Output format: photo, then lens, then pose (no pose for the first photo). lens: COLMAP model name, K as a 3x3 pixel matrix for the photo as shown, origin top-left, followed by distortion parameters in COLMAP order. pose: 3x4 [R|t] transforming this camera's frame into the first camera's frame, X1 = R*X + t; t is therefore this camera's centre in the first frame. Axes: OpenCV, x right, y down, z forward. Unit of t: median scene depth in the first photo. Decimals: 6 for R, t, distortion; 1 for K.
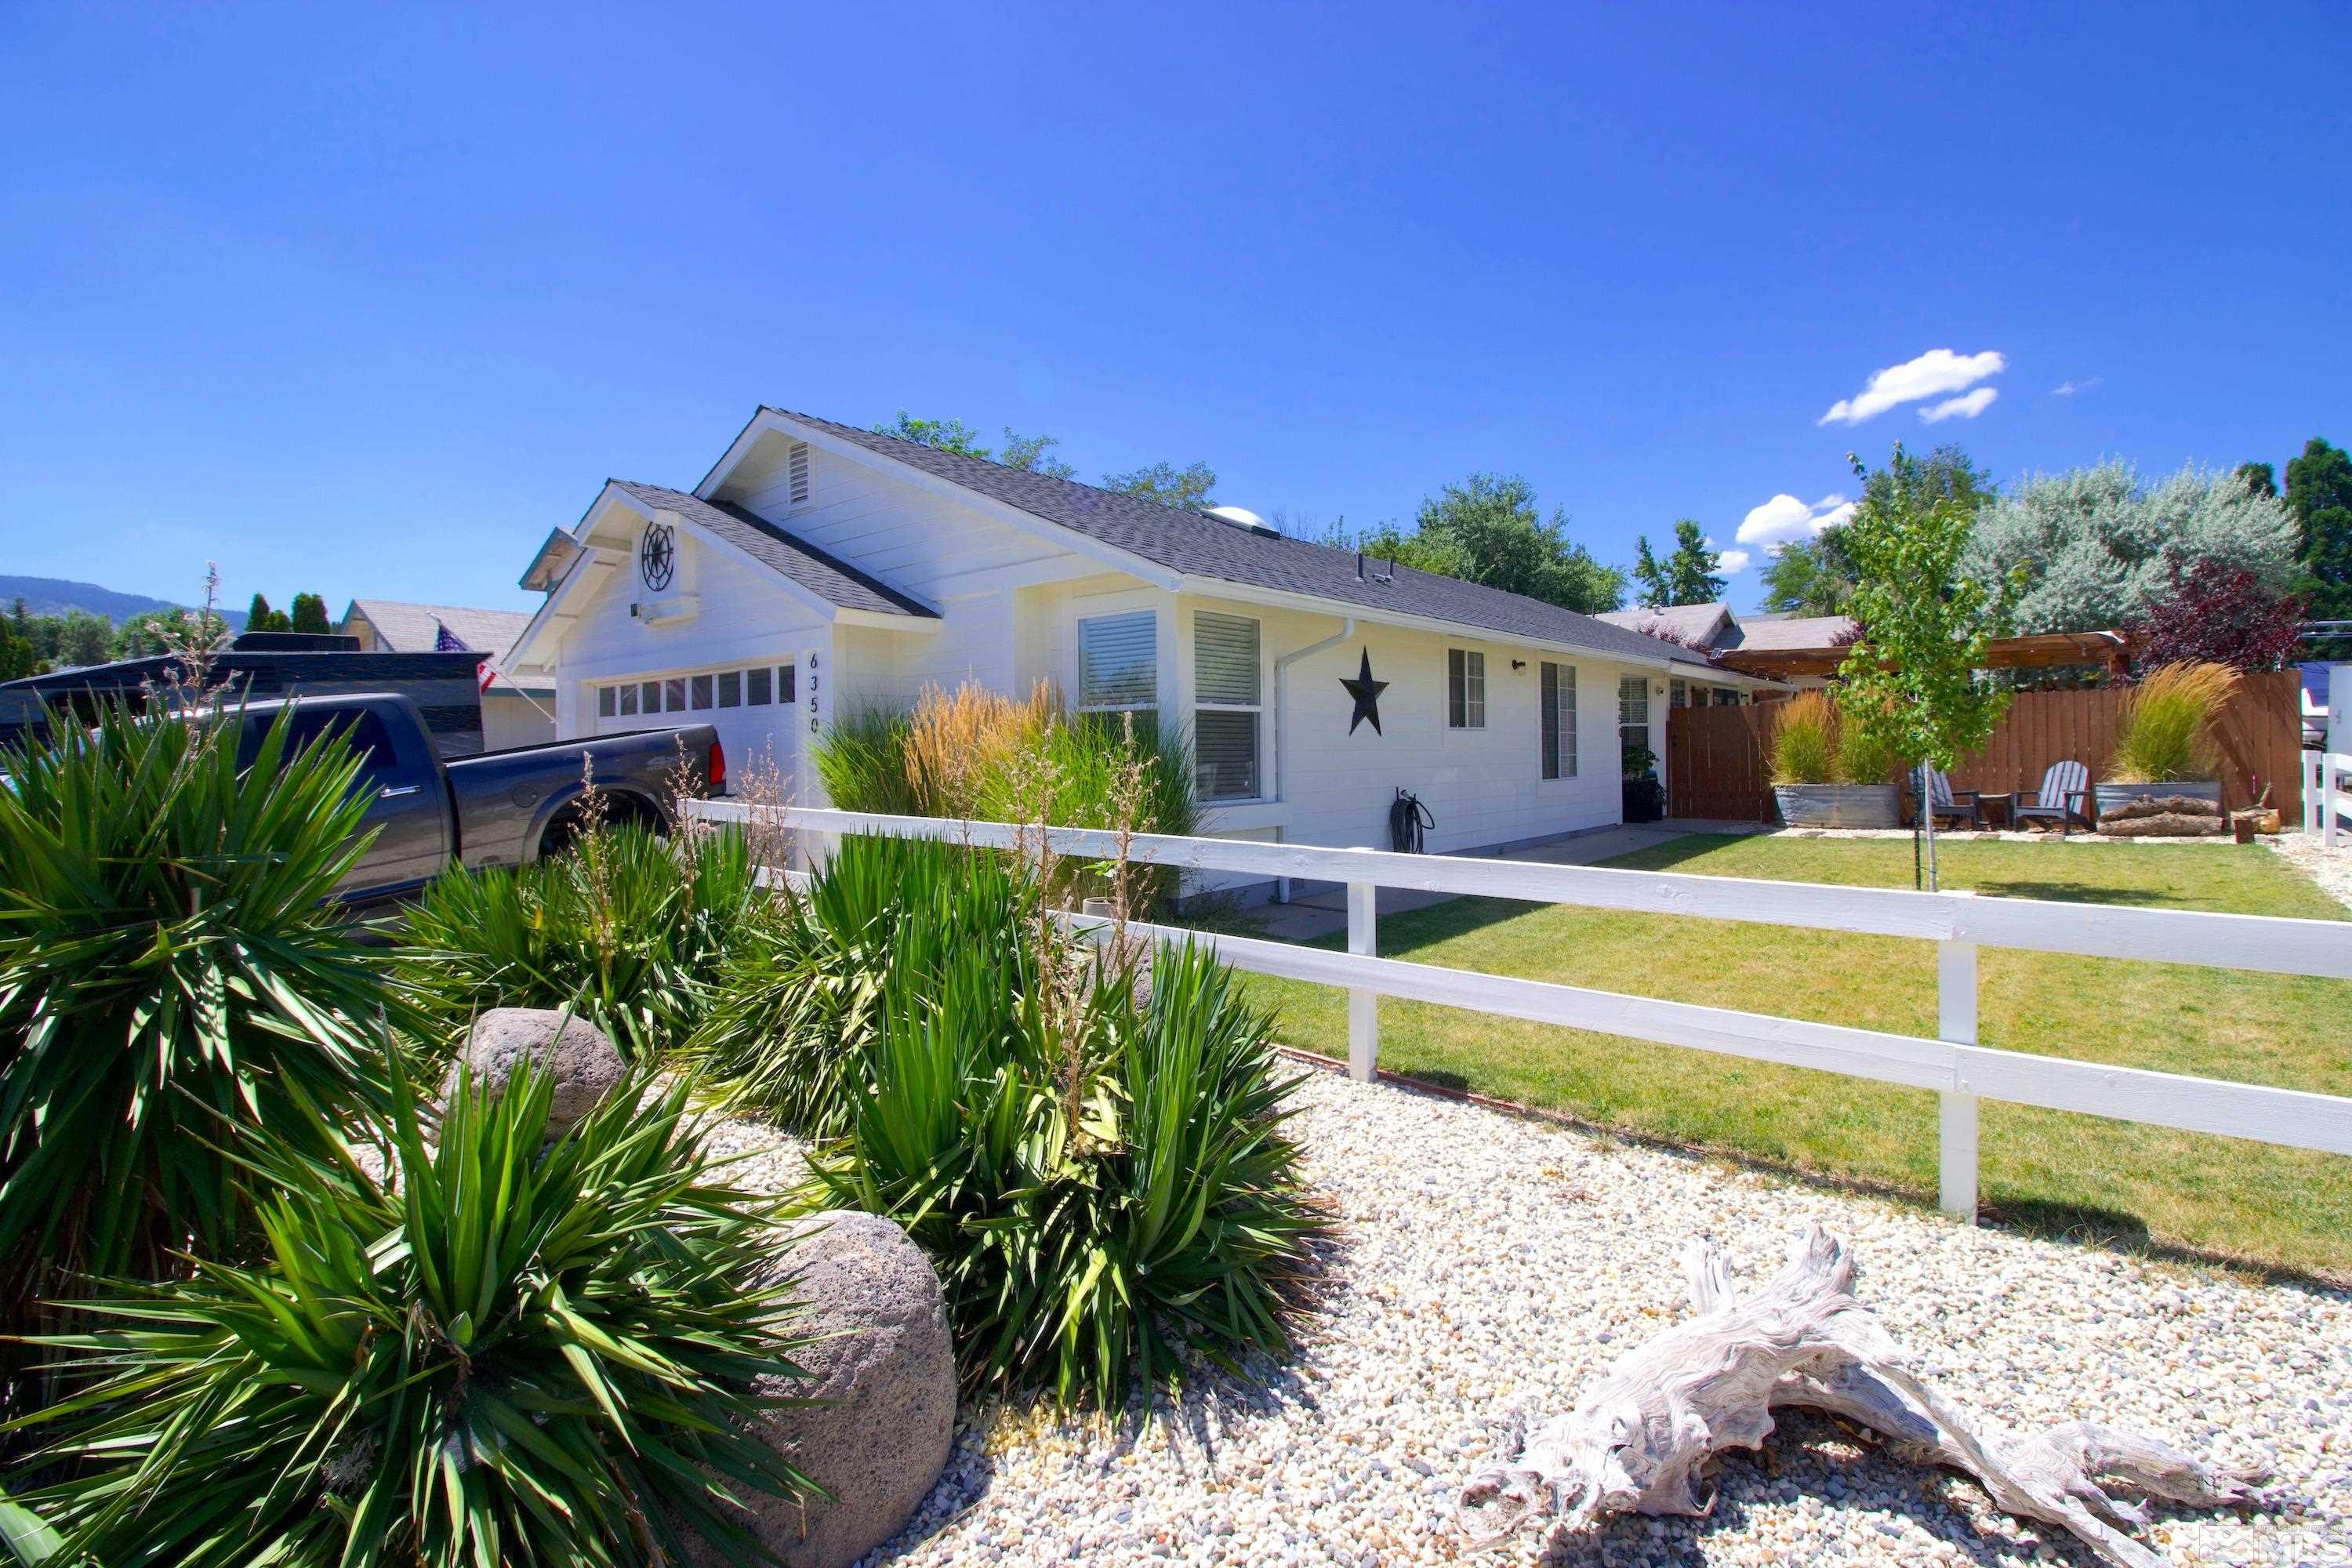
lens RADIAL K [[1099.4, 0, 1176.8], [0, 1099.4, 766.6], [0, 0, 1]] dist [0.001404, -0.013735]
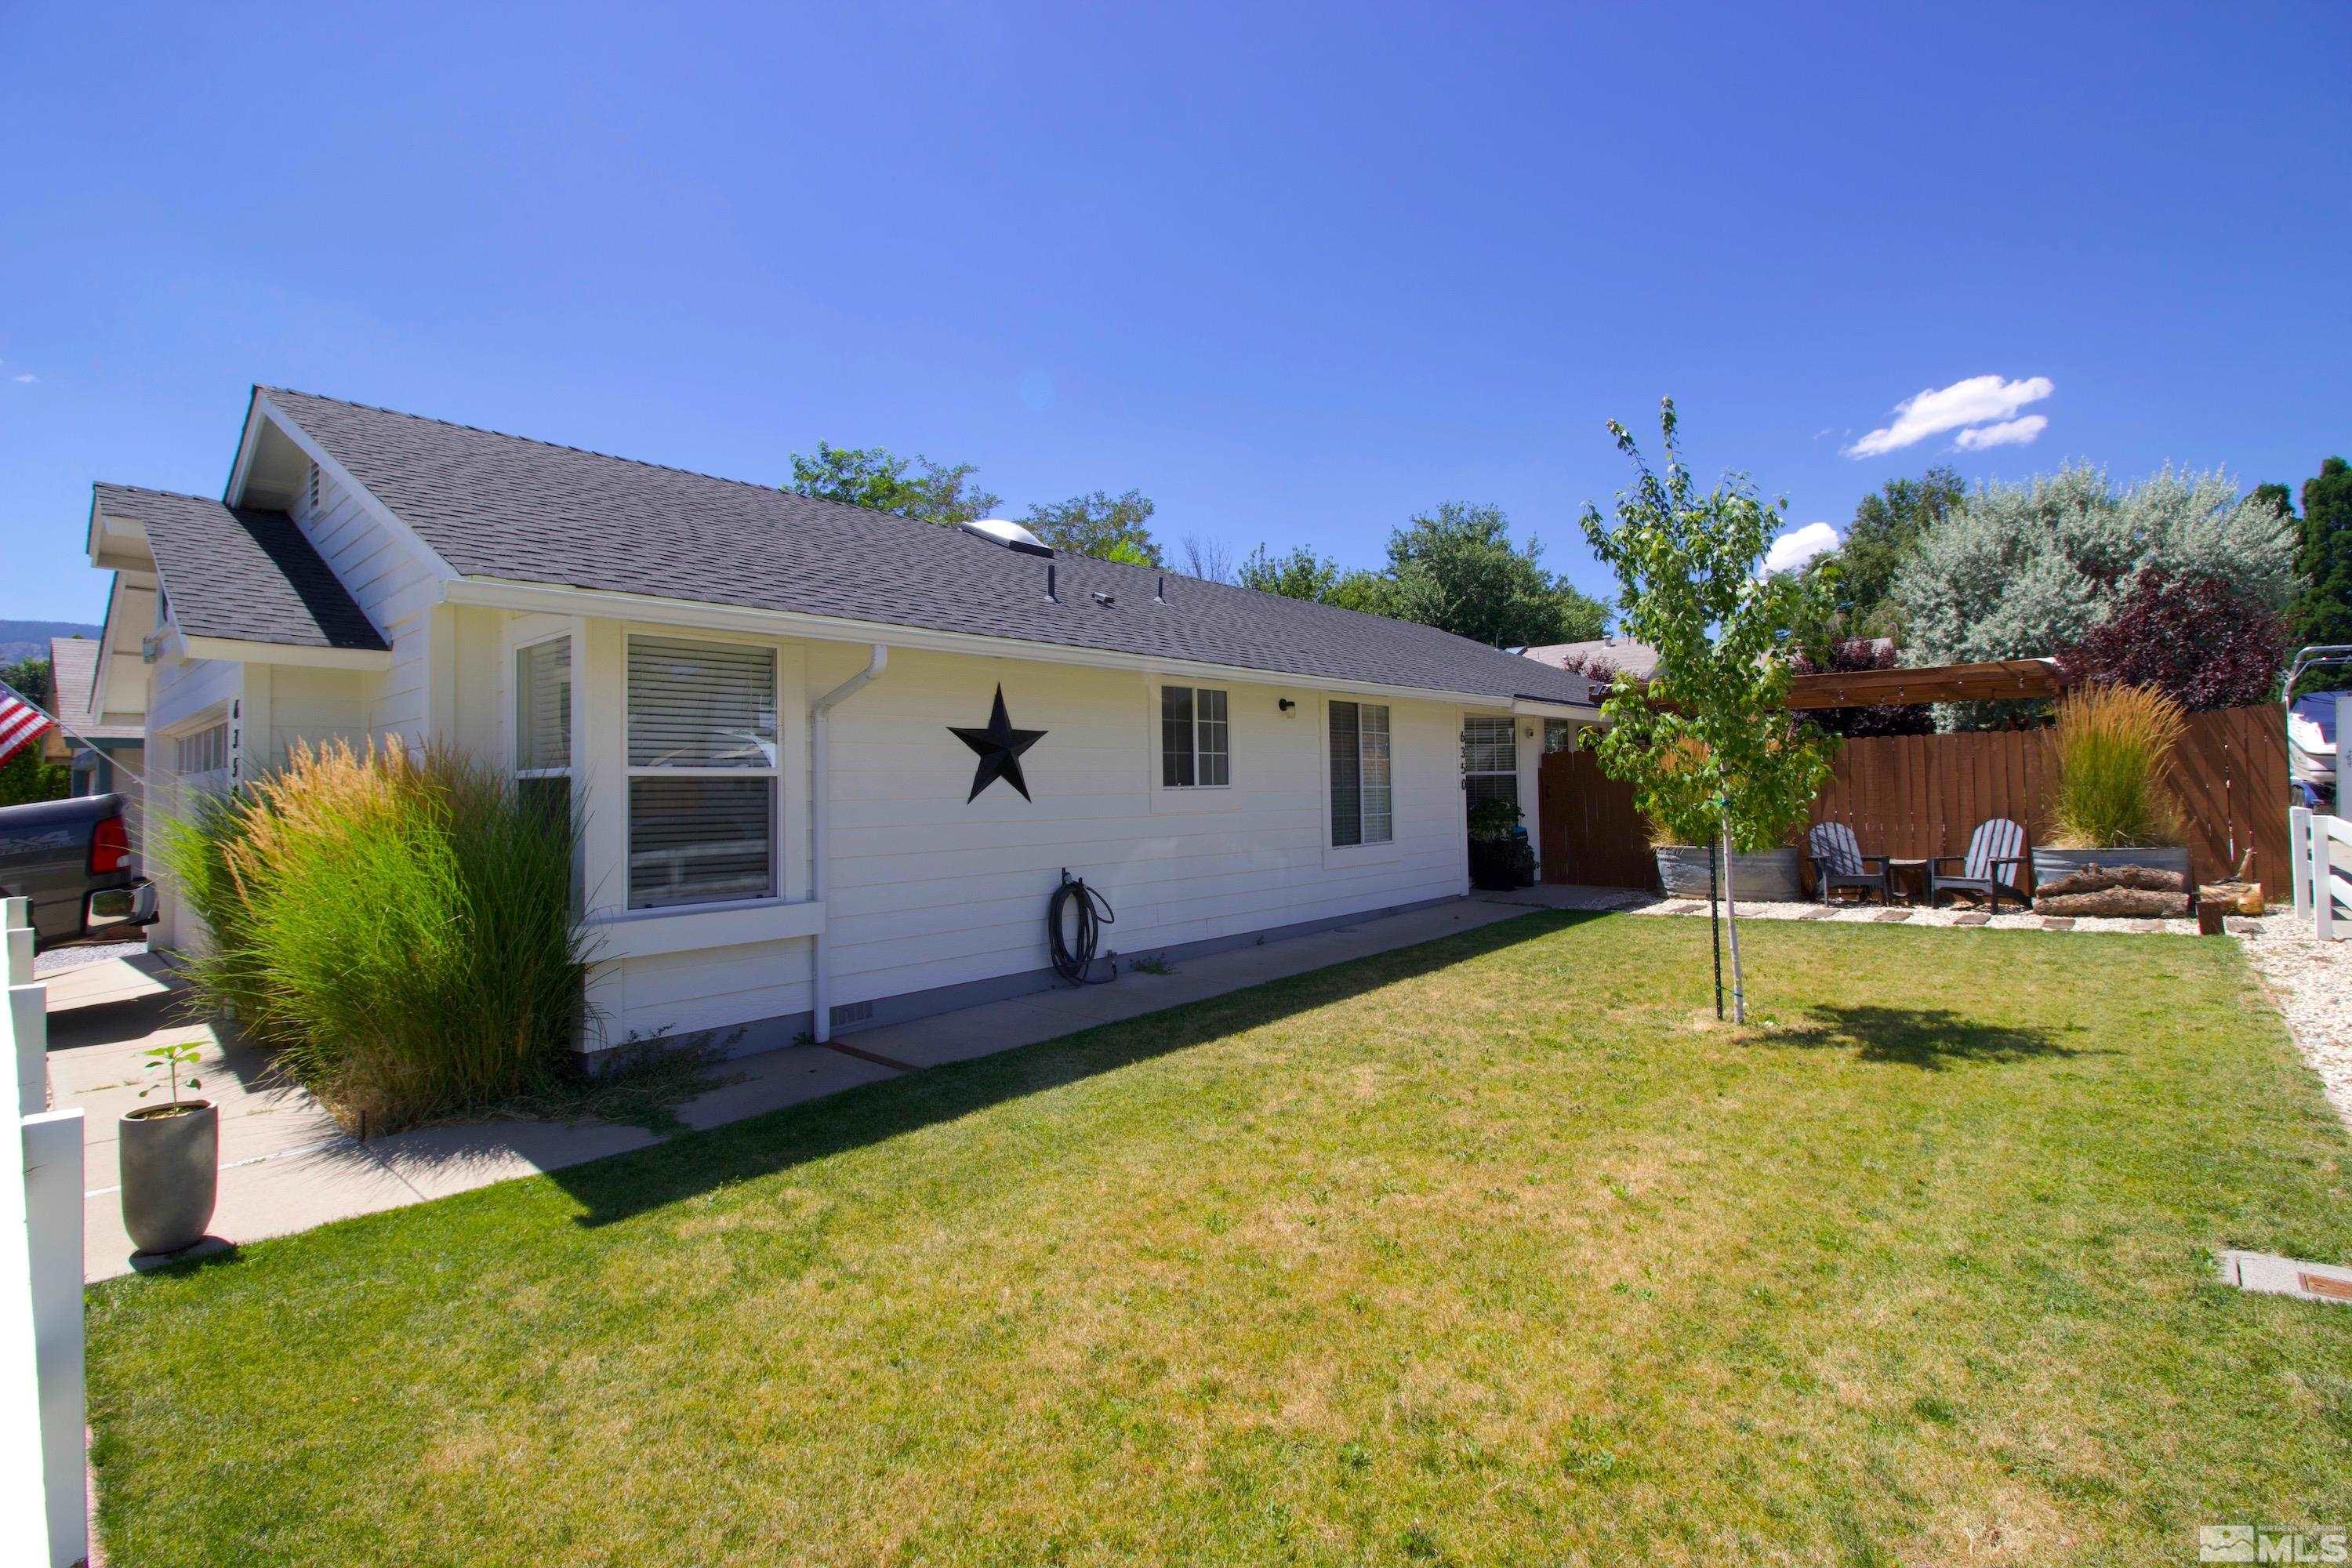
lens RADIAL K [[1099.4, 0, 1176.8], [0, 1099.4, 766.6], [0, 0, 1]] dist [0.001404, -0.013735]
pose [[0.999843, -0.005894, -0.016690, 0.599180], [0.005331, 0.999423, -0.033533, -0.052734], [0.016878, 0.033439, 0.999298, 0.492594]]
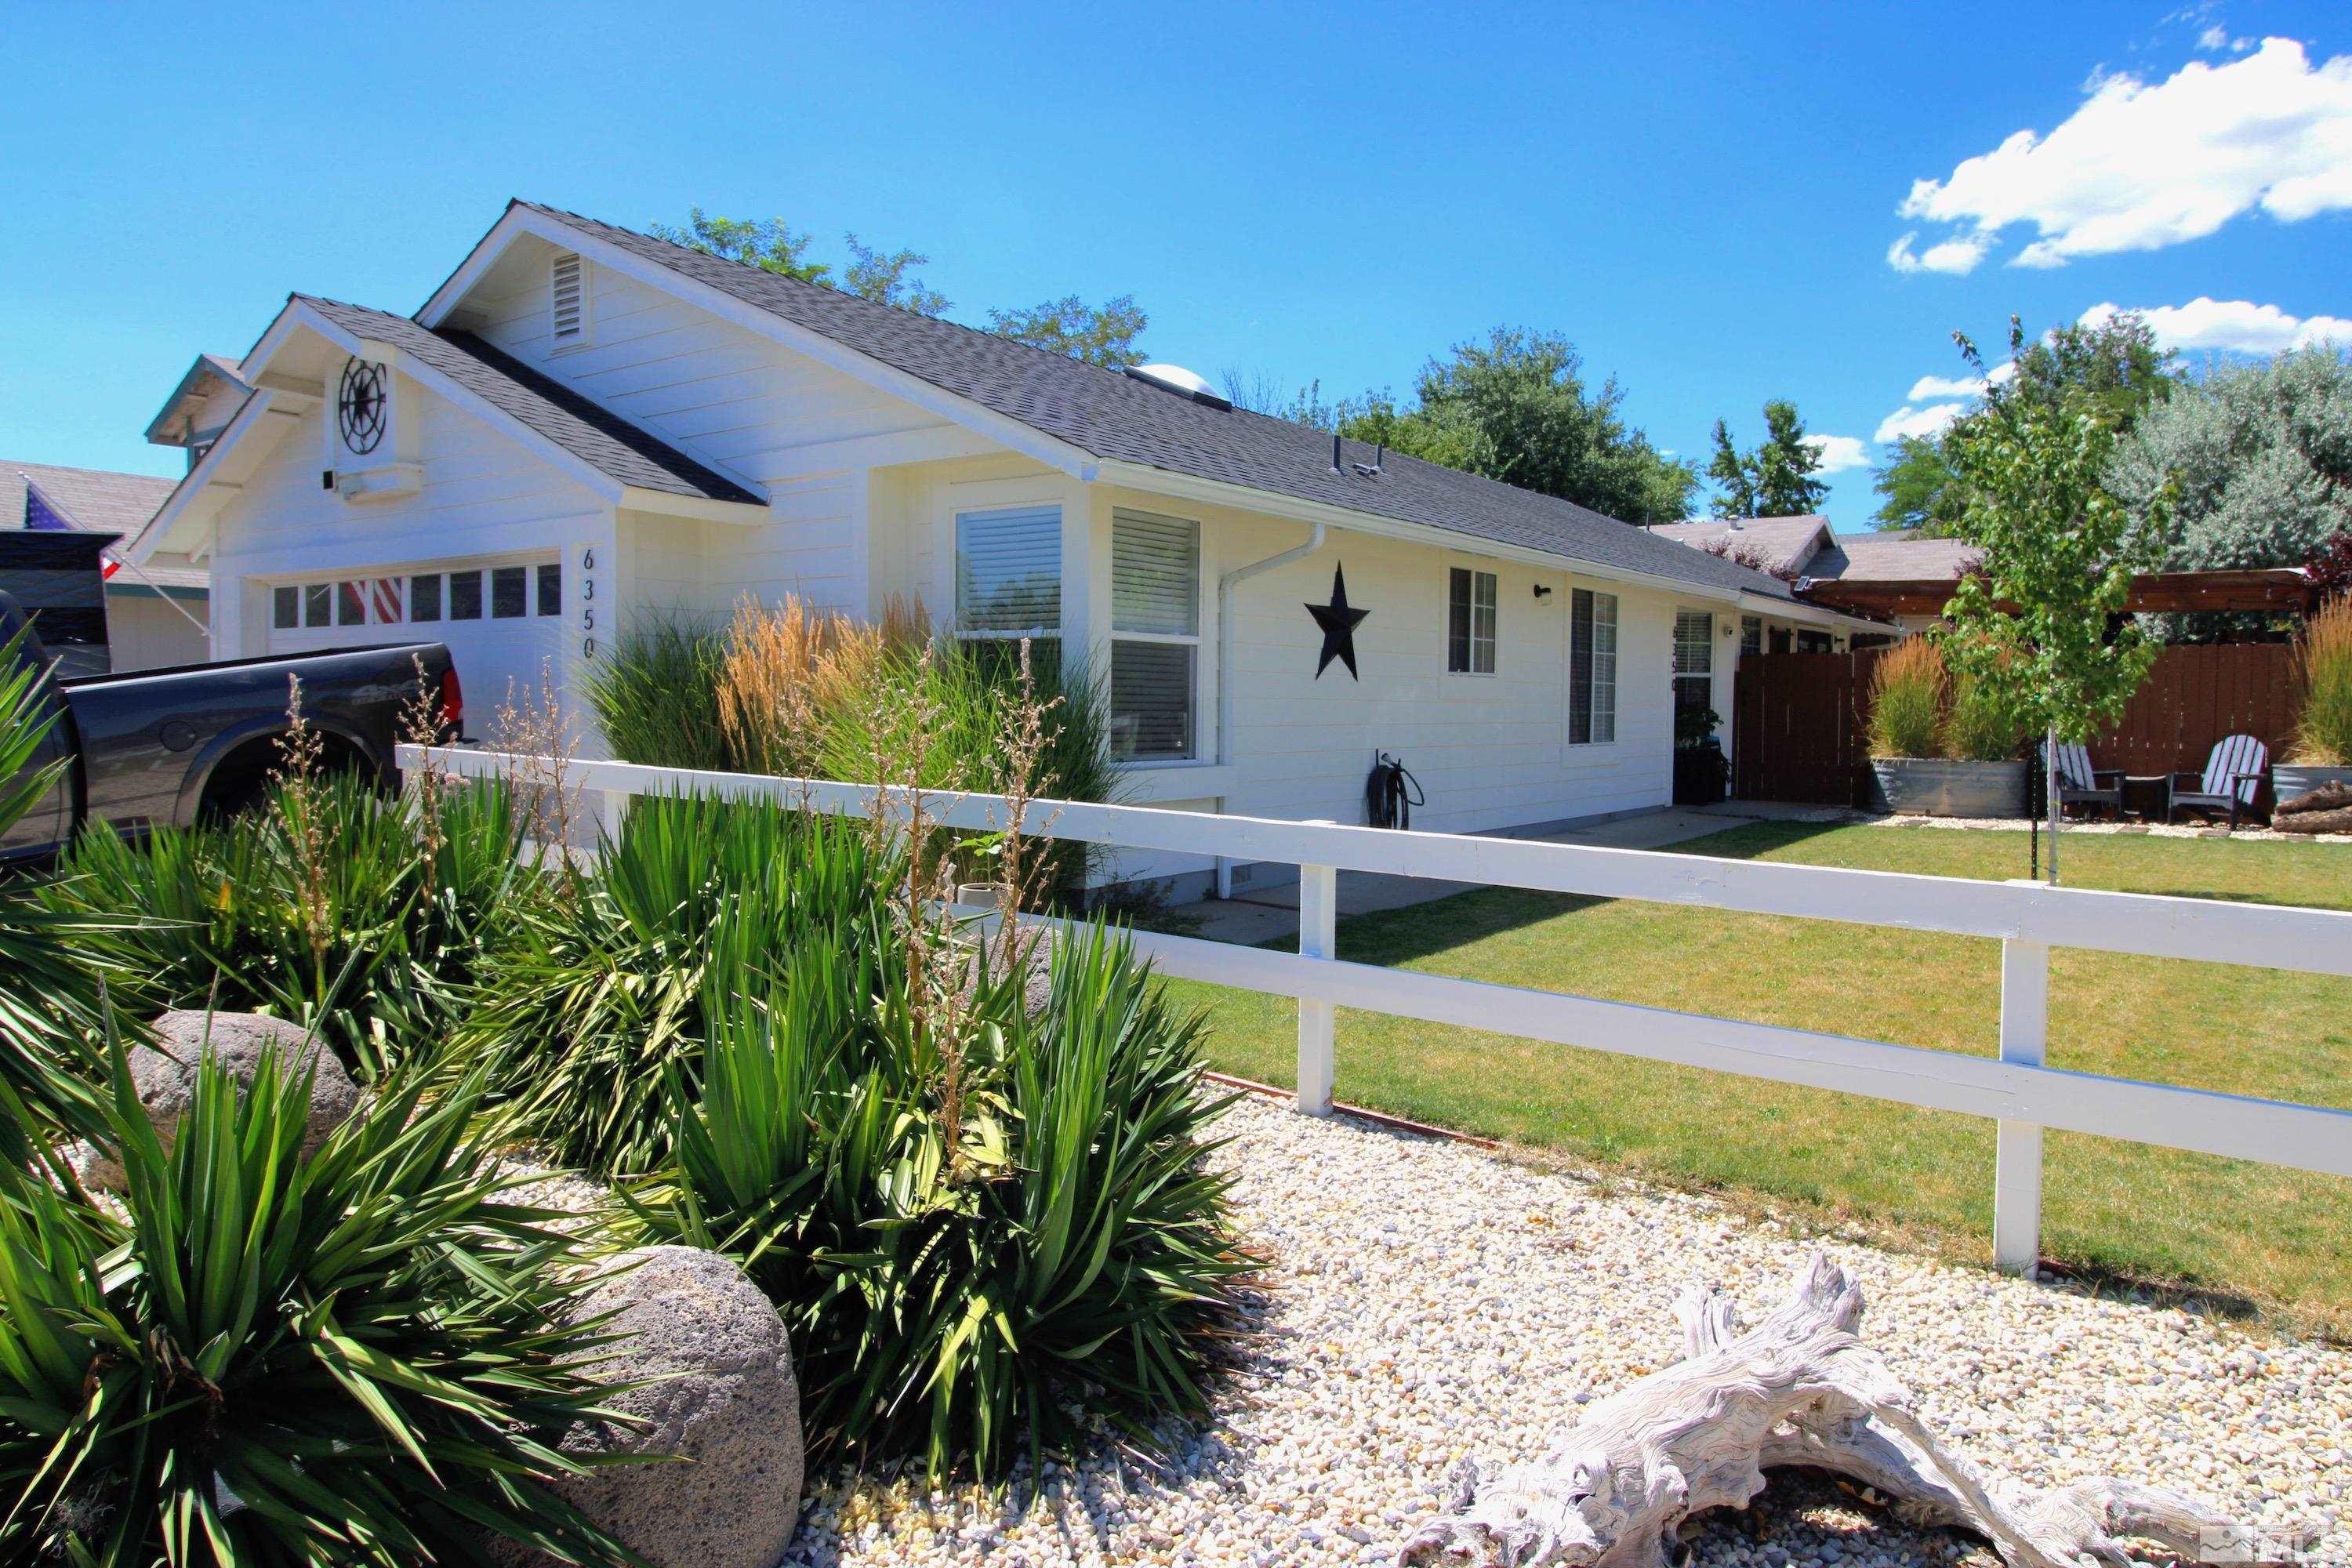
lens RADIAL K [[1522.1, 0, 1183.2], [0, 1522.1, 761.7], [0, 0, 1]] dist [0.001105, -0.000875]
pose [[0.997635, 0.020540, 0.065592, -0.001148], [-0.022321, 0.999398, 0.026548, 0.004801], [-0.065008, -0.027949, 0.997493, -0.067183]]
